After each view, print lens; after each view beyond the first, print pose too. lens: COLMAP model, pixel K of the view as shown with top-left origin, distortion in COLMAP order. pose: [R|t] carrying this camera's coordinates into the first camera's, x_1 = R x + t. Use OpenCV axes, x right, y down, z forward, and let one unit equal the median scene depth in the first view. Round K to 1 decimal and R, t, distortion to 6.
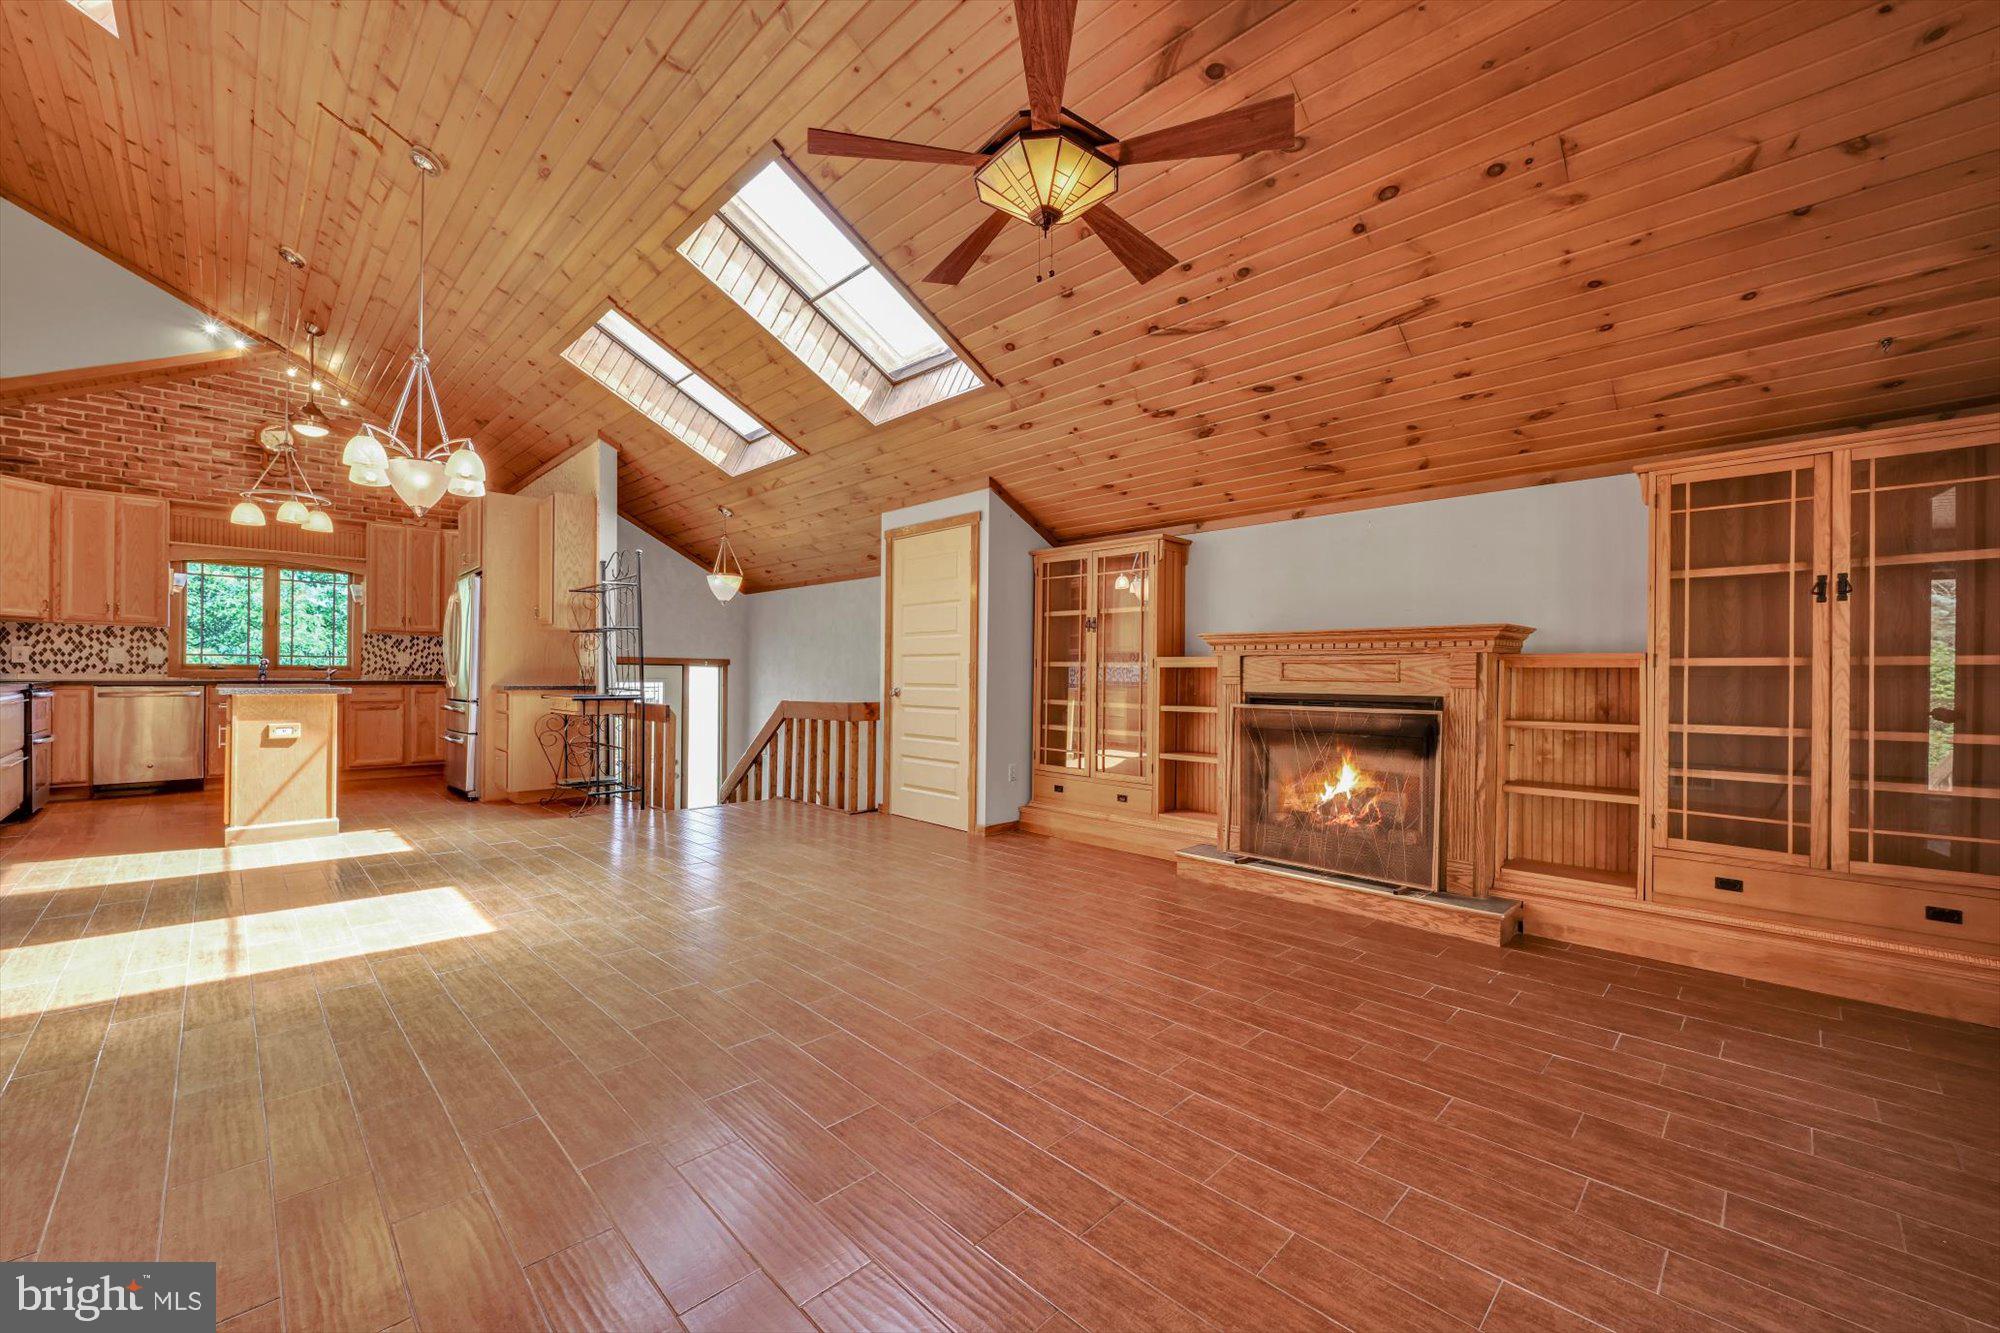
lens RADIAL K [[851.7, 0, 1017.1], [0, 851.7, 675.0], [0, 0, 1]] dist [0.003163, 0.000465]
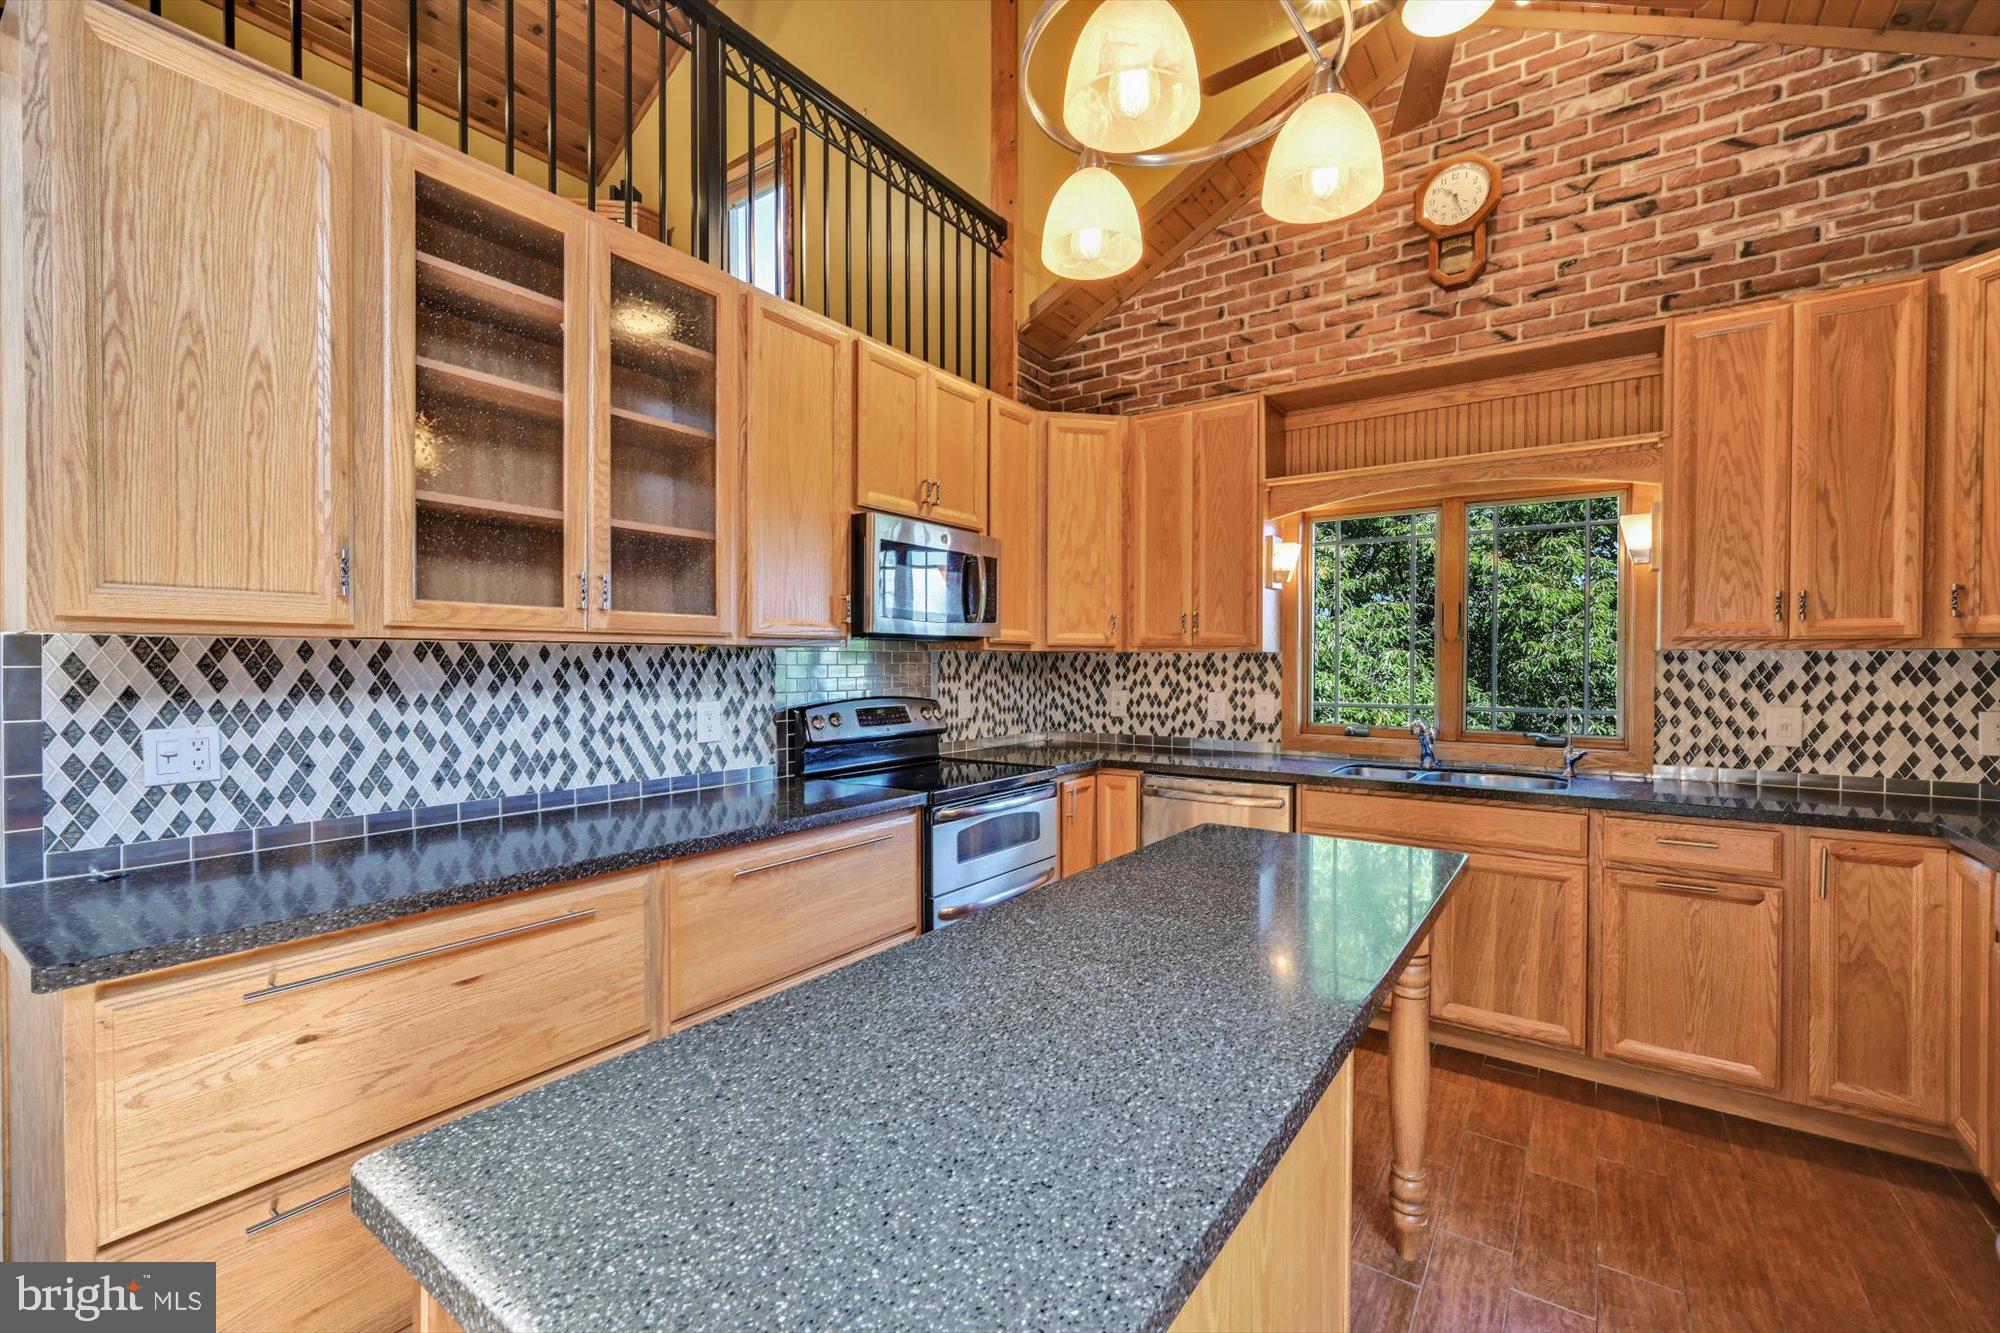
lens RADIAL K [[851.7, 0, 1015.2], [0, 851.7, 673.0], [0, 0, 1]] dist [0.003163, 0.000465]
pose [[0.212561, 0.002078, -0.977146, -0.535019], [-0.000598, 0.999998, 0.001996, -0.044988], [0.977148, 0.000160, 0.212562, 0.745258]]
